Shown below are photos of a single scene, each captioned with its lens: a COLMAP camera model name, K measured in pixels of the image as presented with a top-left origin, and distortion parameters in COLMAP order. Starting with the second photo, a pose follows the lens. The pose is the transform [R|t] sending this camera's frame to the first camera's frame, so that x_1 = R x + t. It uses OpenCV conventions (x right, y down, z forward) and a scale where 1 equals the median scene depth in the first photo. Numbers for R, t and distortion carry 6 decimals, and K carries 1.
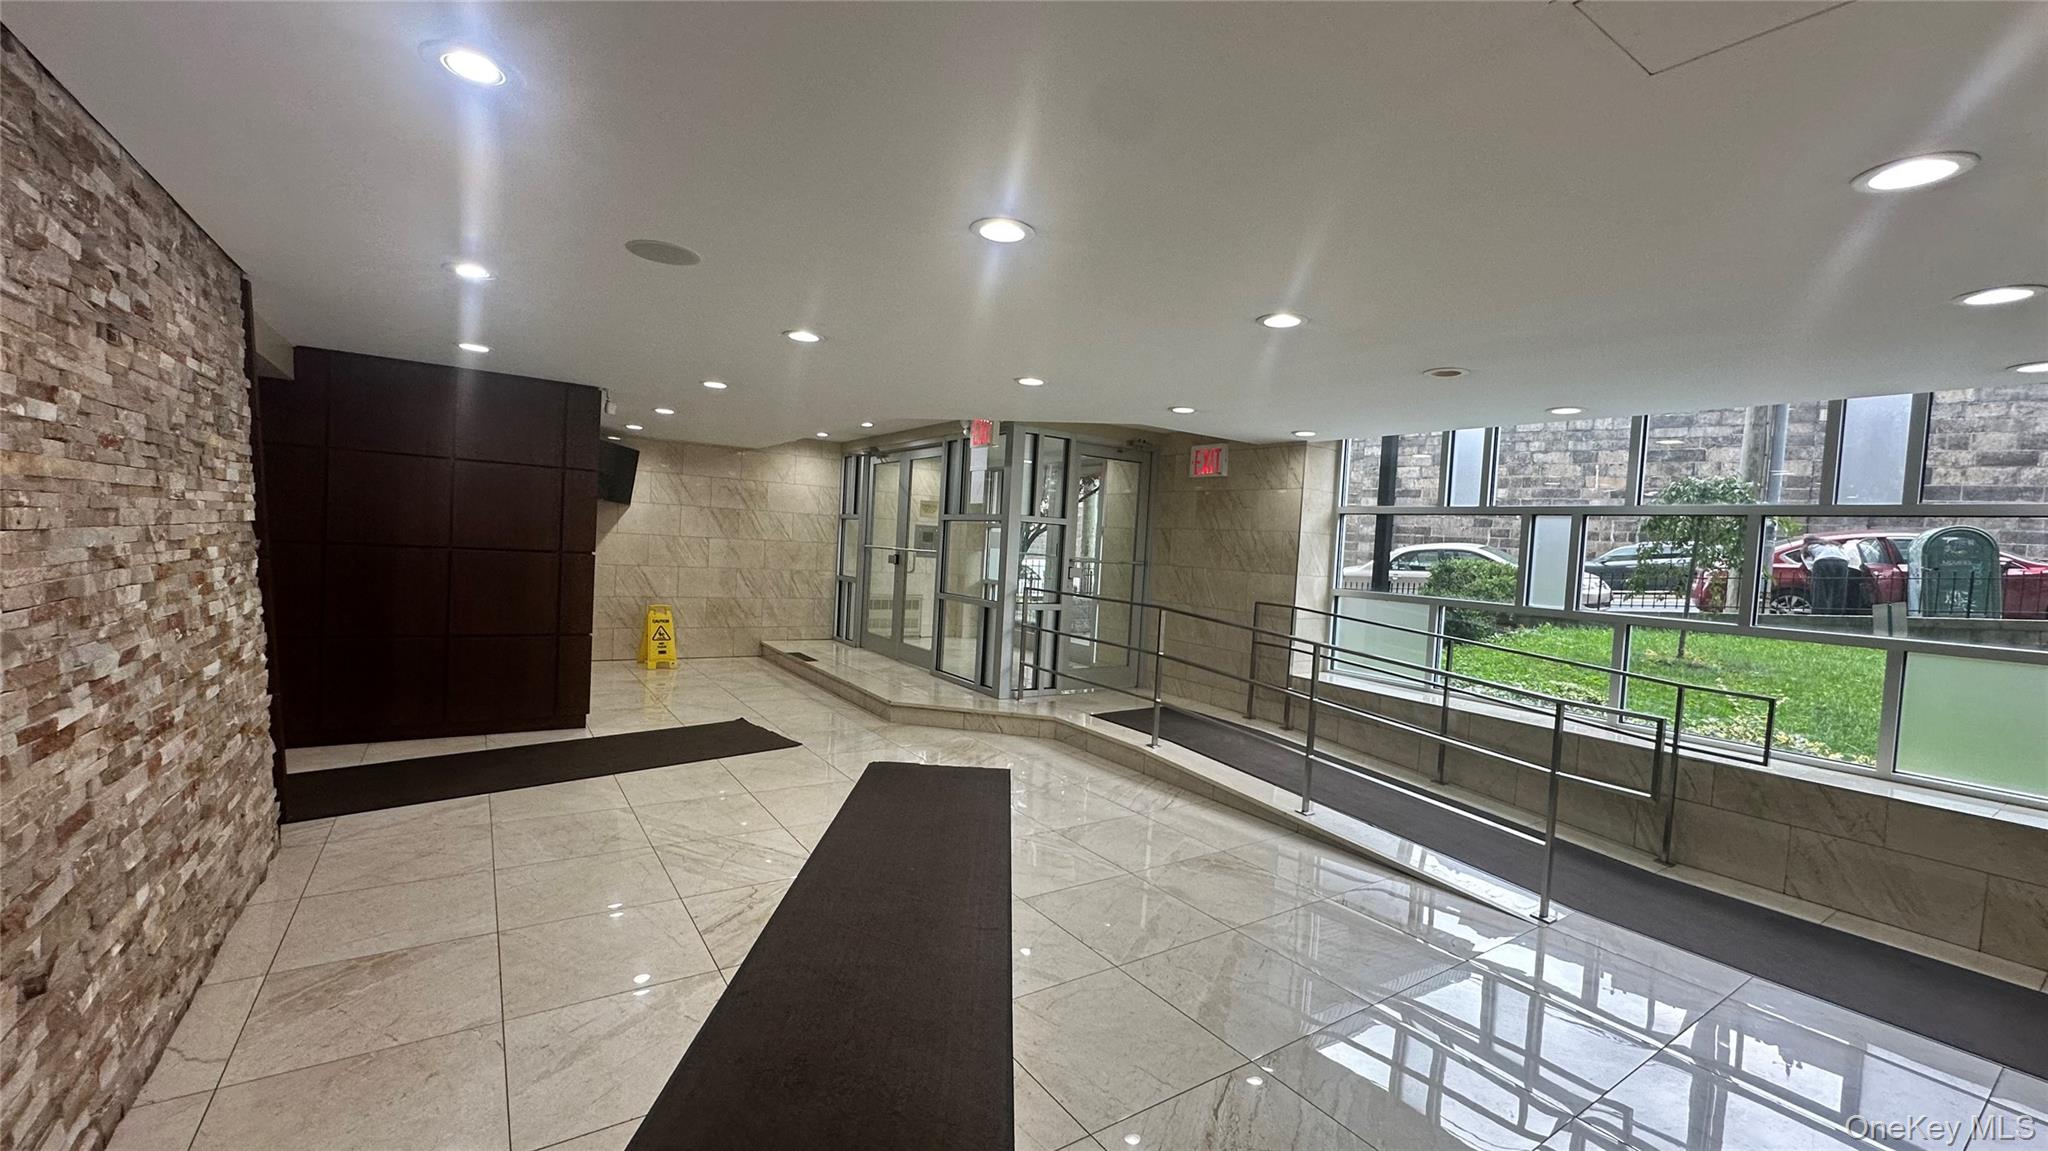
lens RADIAL K [[825.8, 0, 1013.3], [0, 825.8, 577.3], [0, 0, 1]] dist [-0.000456, -0.000105]
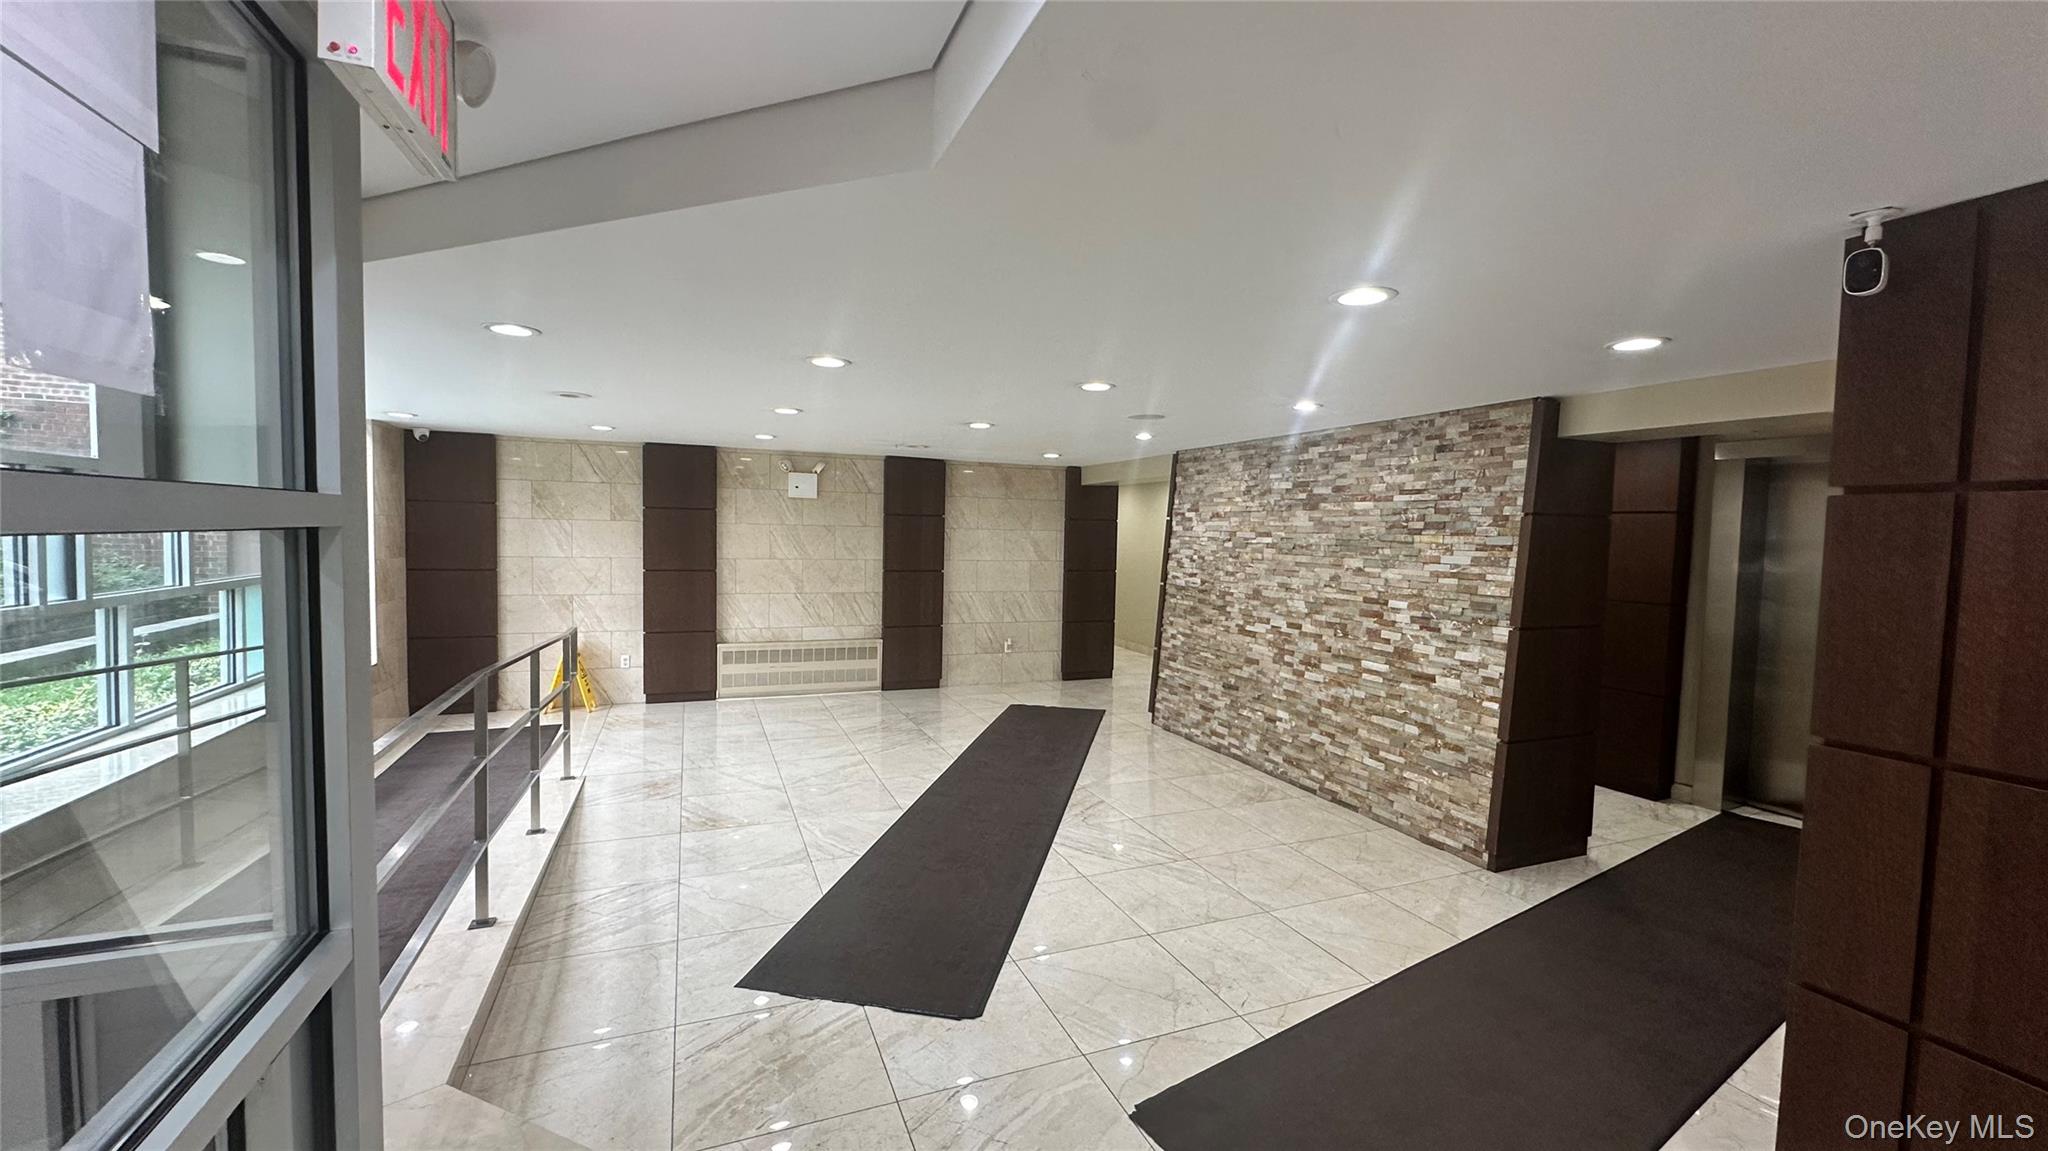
lens RADIAL K [[825.8, 0, 1022.8], [0, 825.8, 576.6], [0, 0, 1]] dist [-0.000456, -0.000105]
pose [[-0.978670, -0.088259, 0.185515, -0.385578], [-0.069180, 0.991858, 0.106920, -0.160412], [-0.193441, 0.091805, -0.976807, 2.093666]]
